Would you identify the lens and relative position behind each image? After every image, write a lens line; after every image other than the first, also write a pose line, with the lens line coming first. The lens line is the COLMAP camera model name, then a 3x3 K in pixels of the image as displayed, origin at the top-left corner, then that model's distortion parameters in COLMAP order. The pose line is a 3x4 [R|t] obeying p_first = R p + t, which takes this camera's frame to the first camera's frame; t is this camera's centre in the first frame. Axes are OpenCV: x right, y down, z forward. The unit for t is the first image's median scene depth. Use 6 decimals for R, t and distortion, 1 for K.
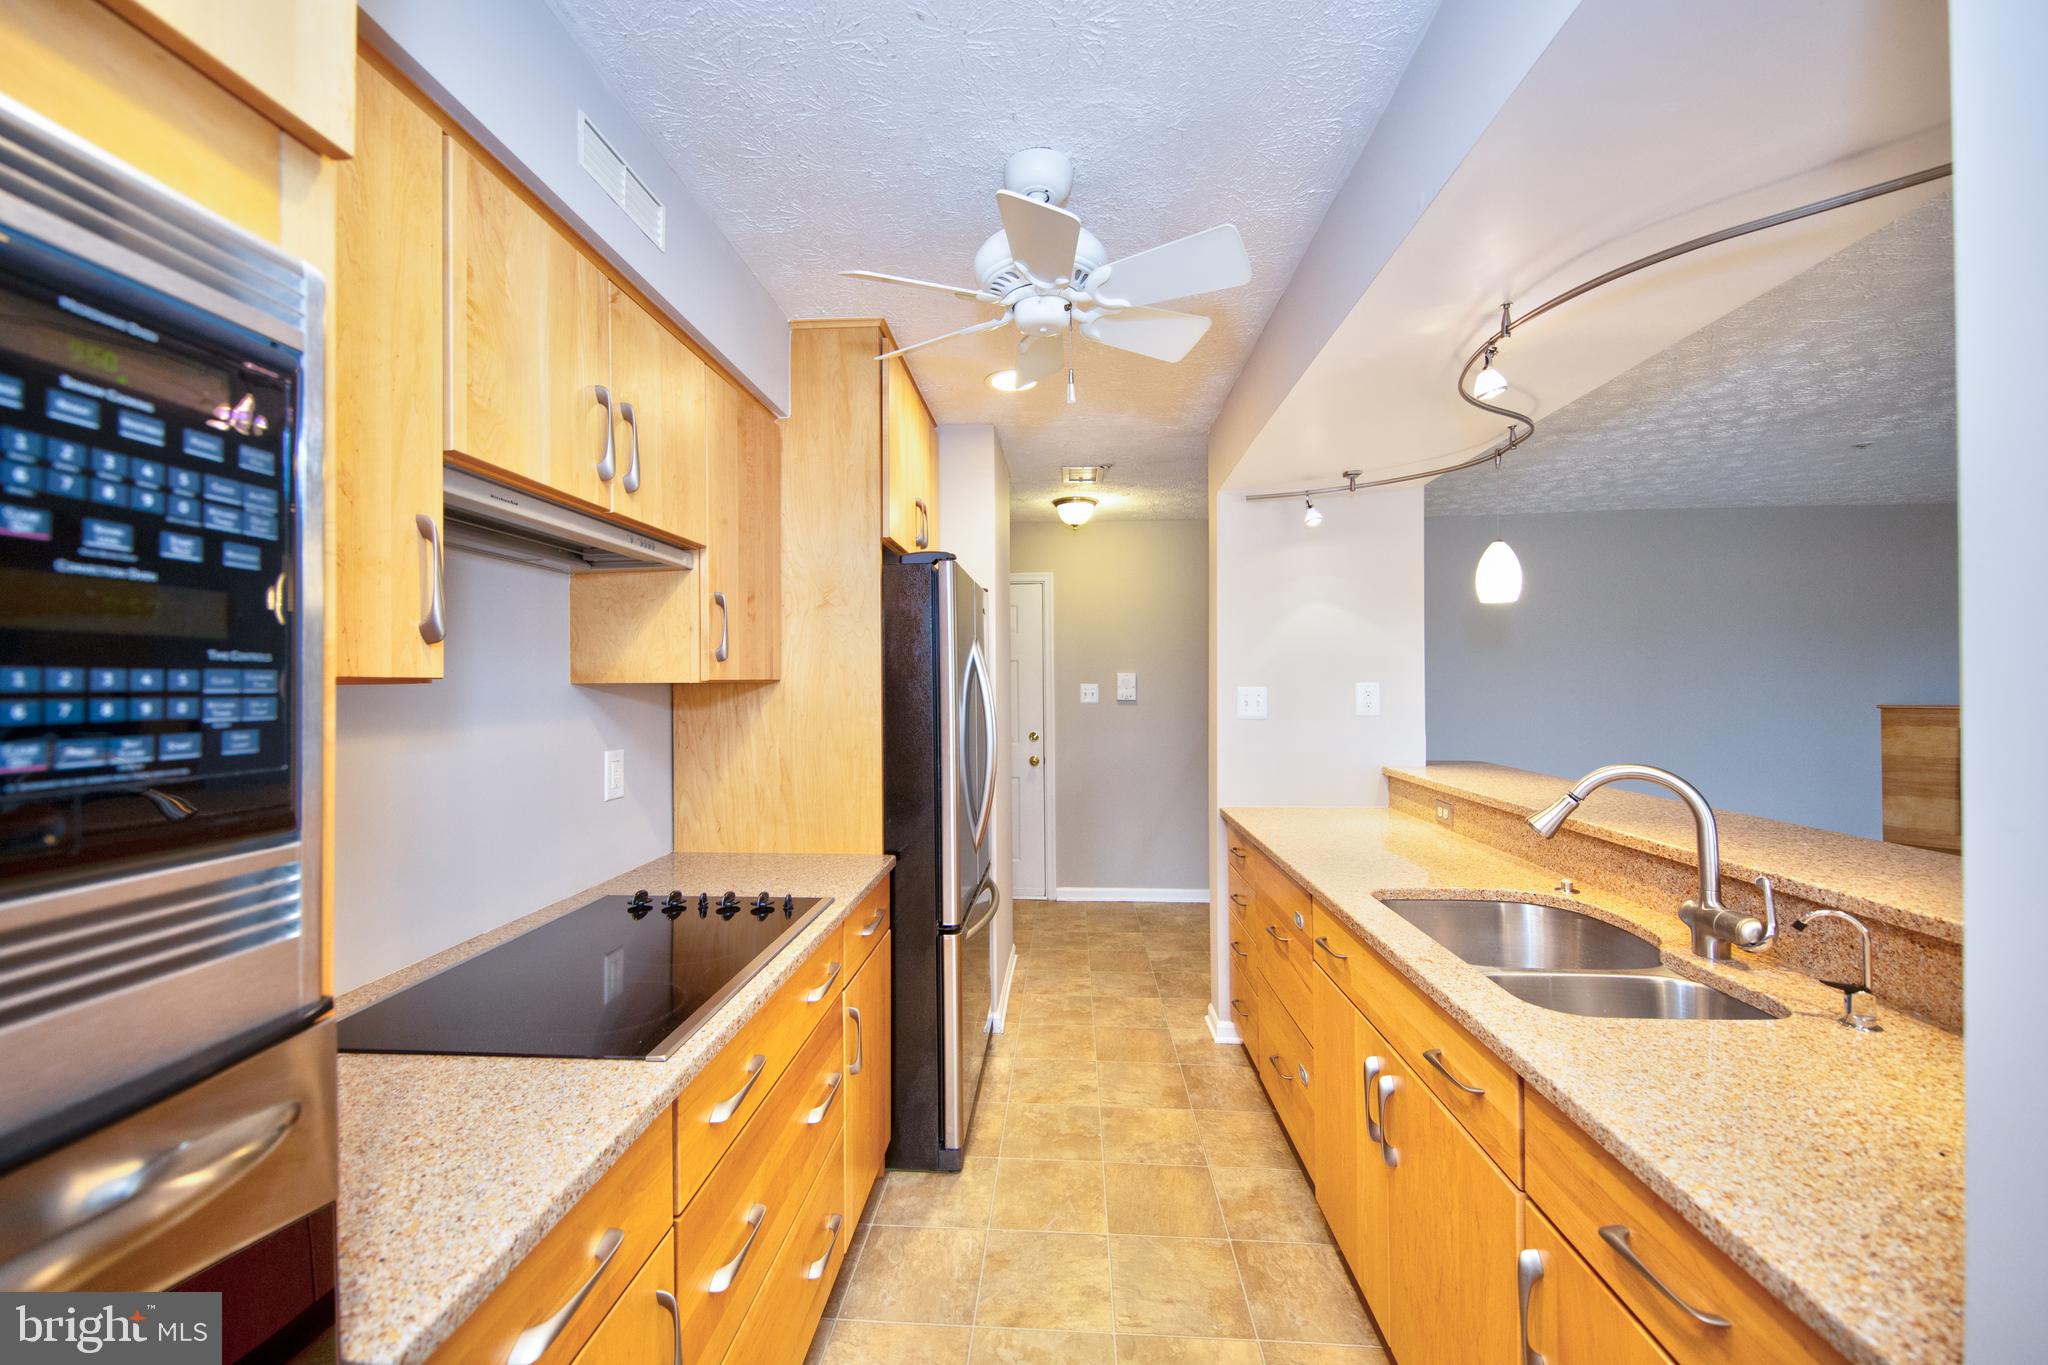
lens RADIAL K [[793.0, 0, 1024.0], [0, 793.0, 682.5], [0, 0, 1]] dist [-0.000310, -0.000027]
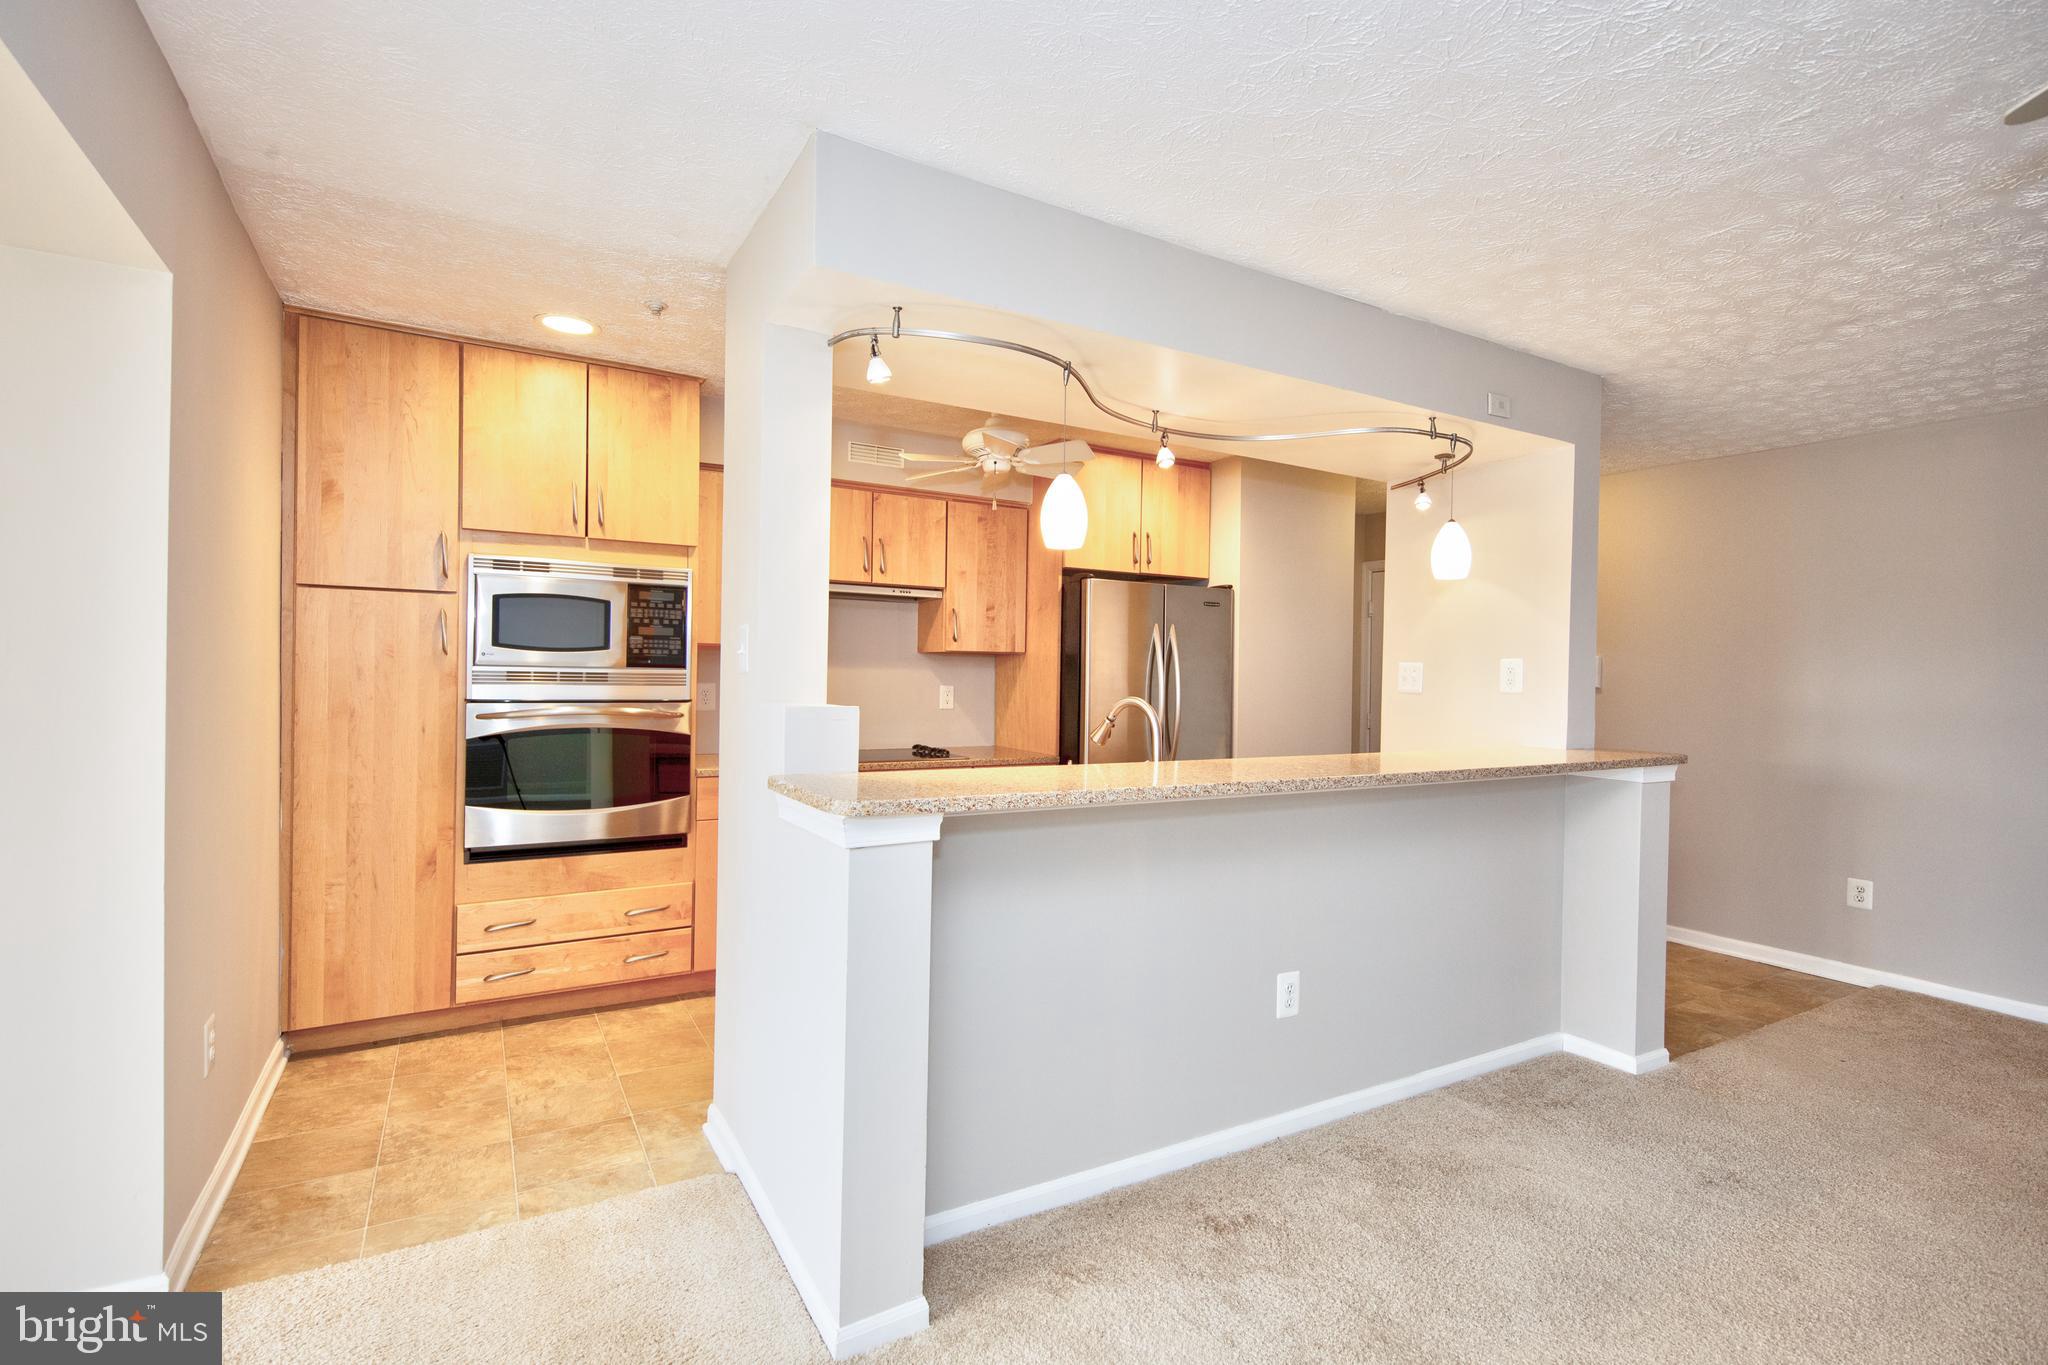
lens RADIAL K [[960.9, 0, 1017.9], [0, 960.9, 681.0], [0, 0, 1]] dist [0.024401, 0.000399]
pose [[0.556603, 0.023776, -0.830438, 1.660454], [-0.019782, 0.999686, 0.015363, 0.032250], [0.830543, 0.007877, 0.556899, -0.236744]]
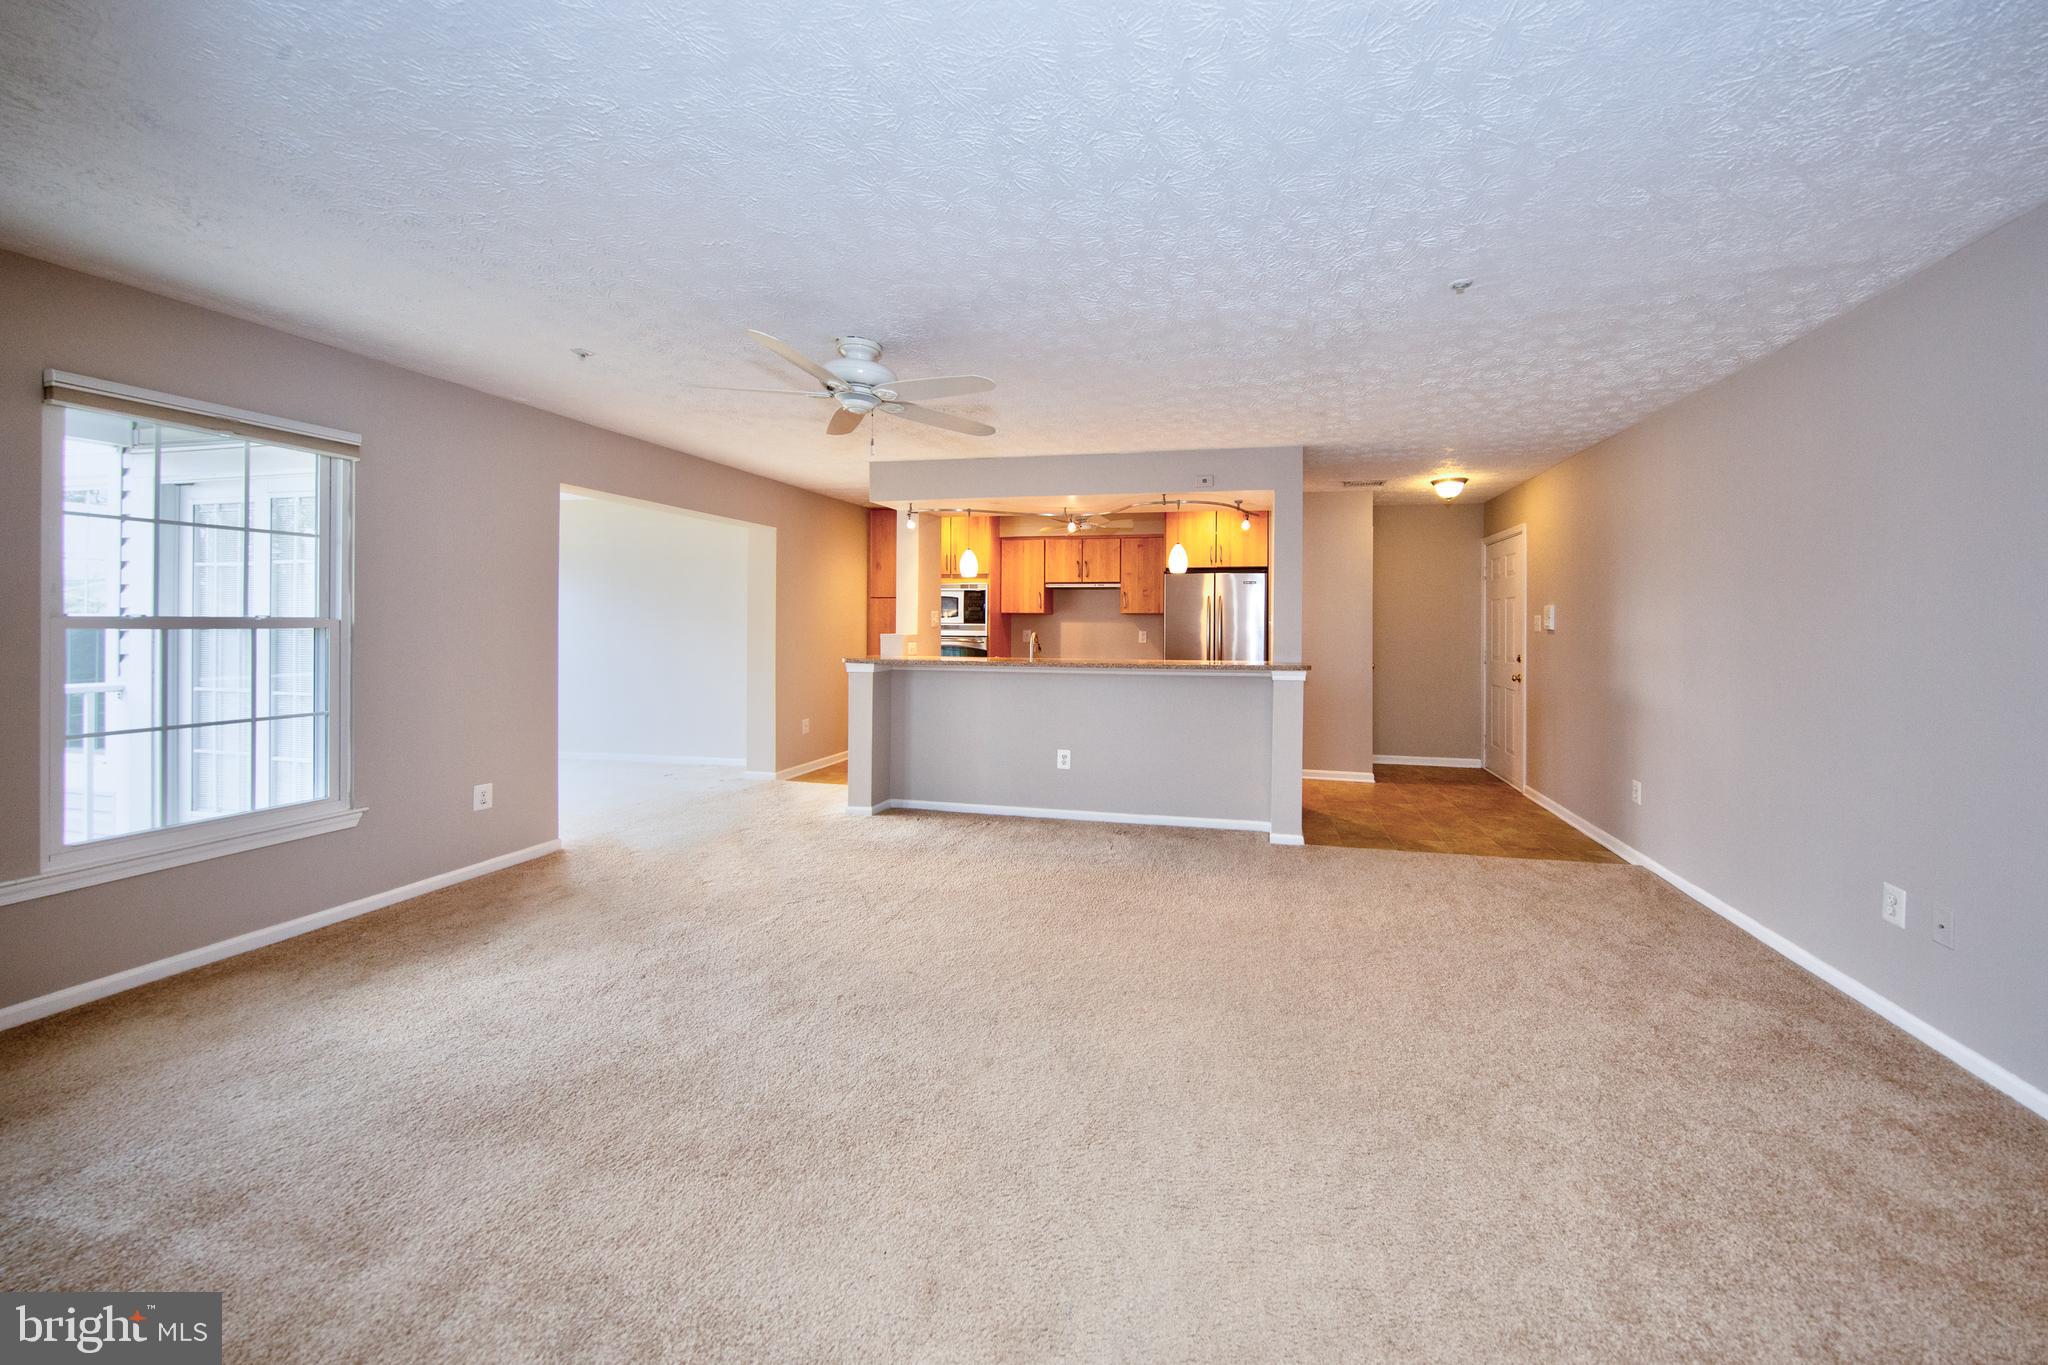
lens RADIAL K [[711.7, 0, 1101.5], [0, 711.7, 625.1], [0, 0, 1]] dist [-0.000105, -0.000042]
pose [[-0.141998, 0.007128, -0.989841, 3.058813], [-0.005026, 0.999956, 0.007922, 0.028522], [0.989854, 0.006100, -0.141956, 1.307946]]
